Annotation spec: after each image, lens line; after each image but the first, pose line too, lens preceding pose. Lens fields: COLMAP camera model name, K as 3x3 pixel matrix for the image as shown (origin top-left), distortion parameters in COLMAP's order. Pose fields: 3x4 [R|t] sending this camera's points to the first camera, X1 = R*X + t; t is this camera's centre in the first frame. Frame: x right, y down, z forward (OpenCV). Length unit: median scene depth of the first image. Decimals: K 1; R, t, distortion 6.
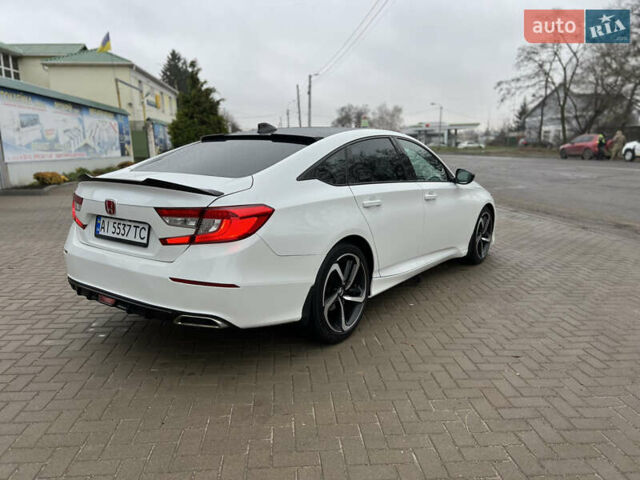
lens RADIAL K [[477.0, 0, 319.5], [0, 477.0, 240.1], [0, 0, 1]] dist [0.048031, -0.037695]
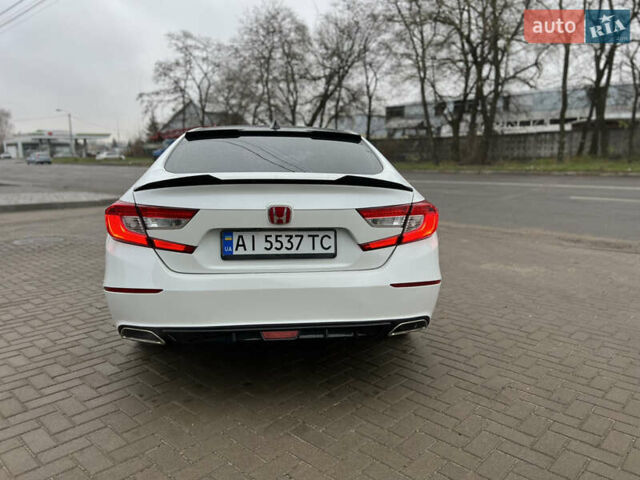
lens RADIAL K [[477.0, 0, 321.8], [0, 477.0, 241.2], [0, 0, 1]] dist [0.048031, -0.037695]
pose [[0.742435, -0.113759, 0.660188, -0.688394], [0.127857, 0.991424, 0.027050, -0.029314], [-0.657603, 0.064327, 0.750613, 0.285646]]
